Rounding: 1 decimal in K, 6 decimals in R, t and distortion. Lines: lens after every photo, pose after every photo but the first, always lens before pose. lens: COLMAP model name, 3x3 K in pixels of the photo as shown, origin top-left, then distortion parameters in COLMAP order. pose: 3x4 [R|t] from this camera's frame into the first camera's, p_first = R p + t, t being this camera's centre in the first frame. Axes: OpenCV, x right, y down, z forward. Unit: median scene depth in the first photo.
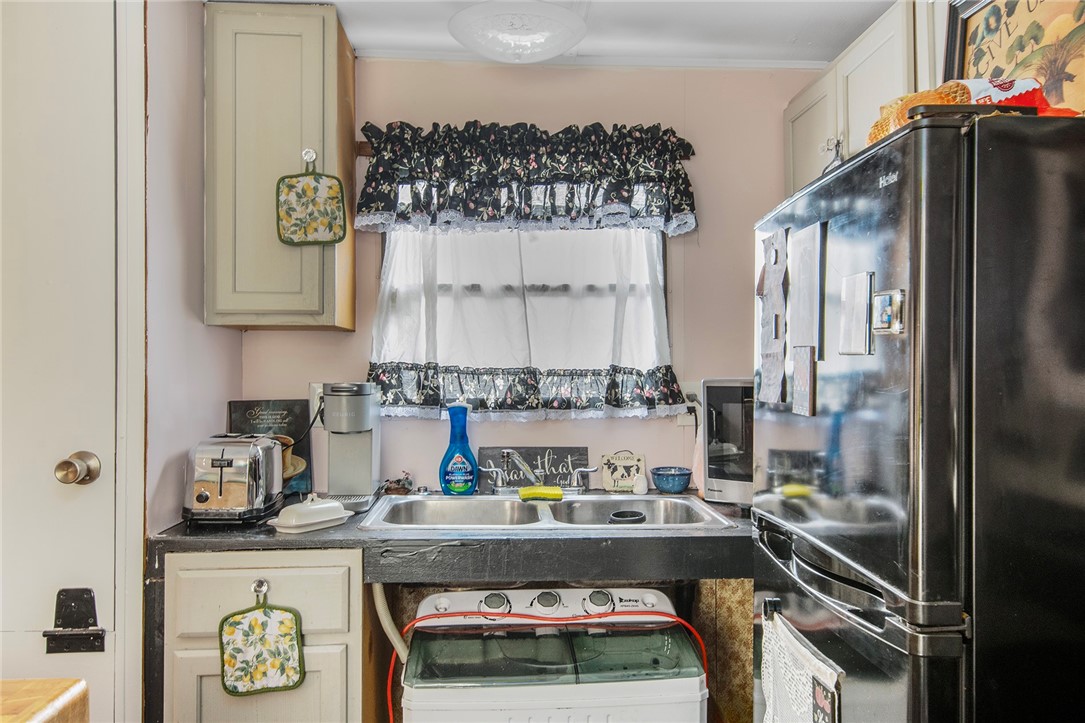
lens RADIAL K [[838.2, 0, 546.3], [0, 838.2, 362.5], [0, 0, 1]] dist [0.015445, 0.000838]
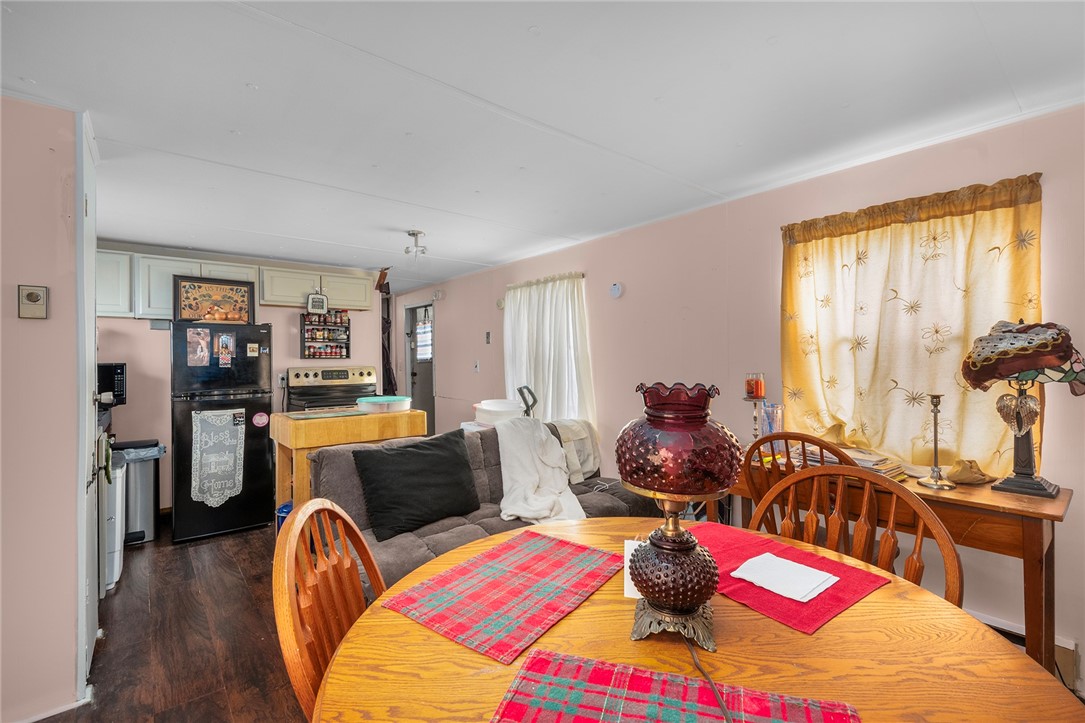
lens RADIAL K [[487.6, 0, 541.9], [0, 487.6, 366.0], [0, 0, 1]] dist [-0.001503, -0.002269]
pose [[-0.572608, 0.006439, 0.819804, -1.957268], [0.008595, 0.999961, -0.001851, 0.045113], [-0.819785, 0.005986, -0.572641, 0.657271]]
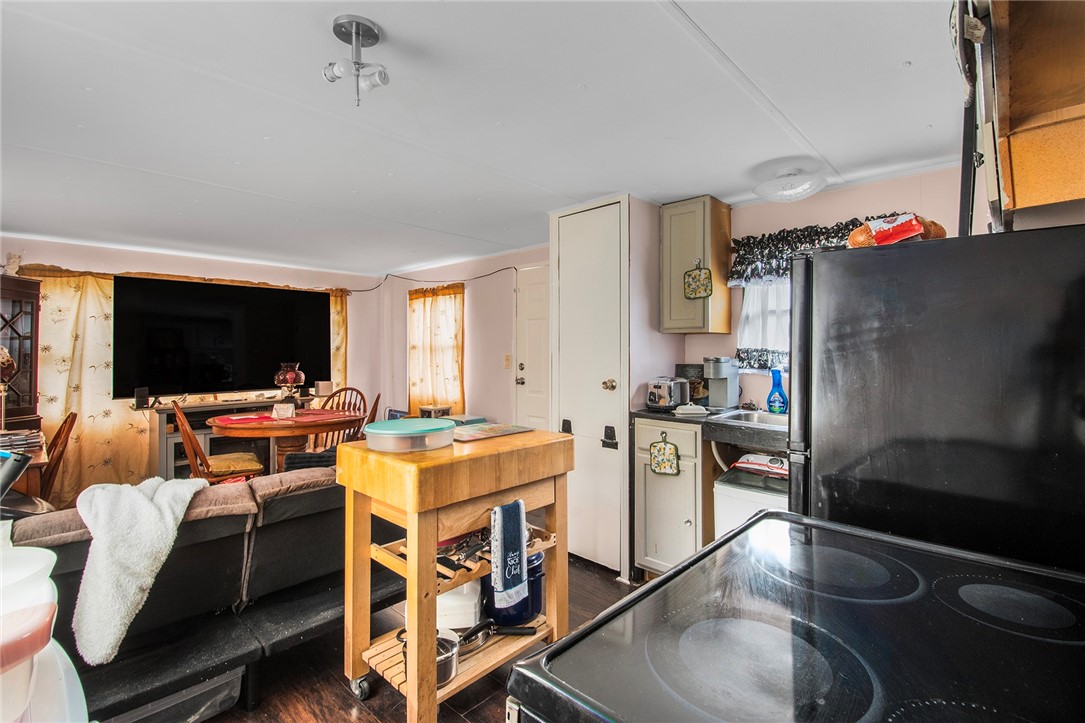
lens RADIAL K [[487.6, 0, 548.7], [0, 487.6, 351.3], [0, 0, 1]] dist [-0.001503, -0.002269]
pose [[0.680098, 0.007192, -0.733086, 0.448050], [-0.000433, 0.999956, 0.009409, -0.004157], [0.733121, -0.006081, 0.680071, -0.248880]]
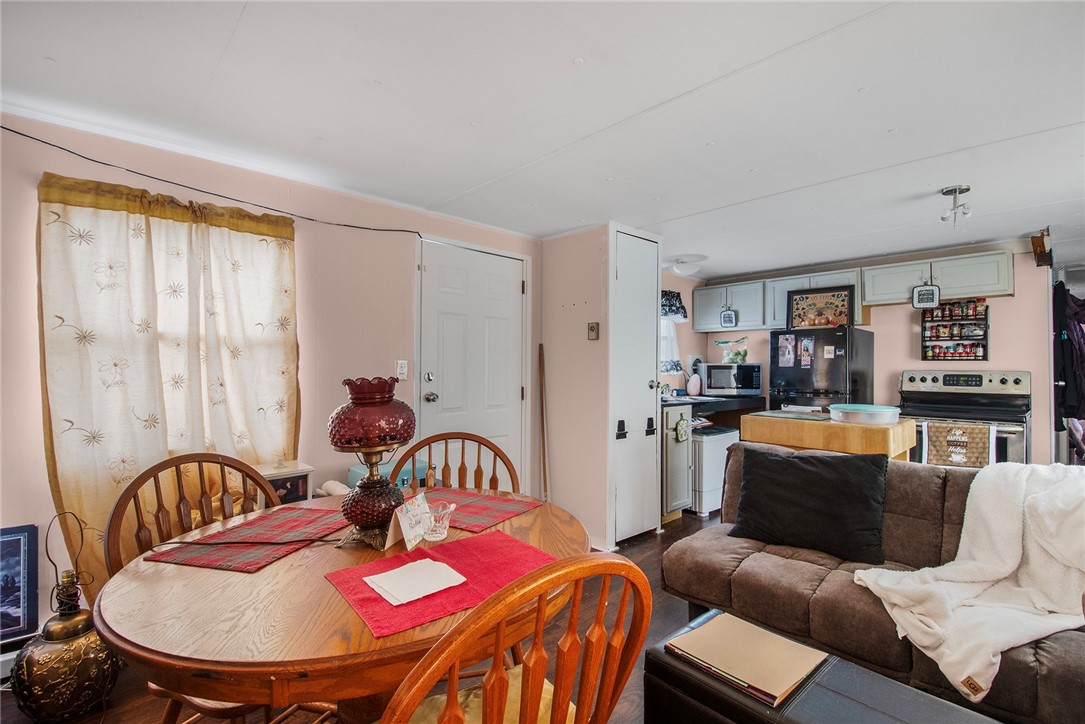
lens RADIAL K [[487.6, 0, 550.9], [0, 487.6, 359.5], [0, 0, 1]] dist [-0.001503, -0.002269]
pose [[0.777379, 0.019534, 0.628729, -1.896928], [-0.016277, 0.999808, -0.010938, 0.040177], [-0.628821, -0.001731, 0.777548, -0.314392]]
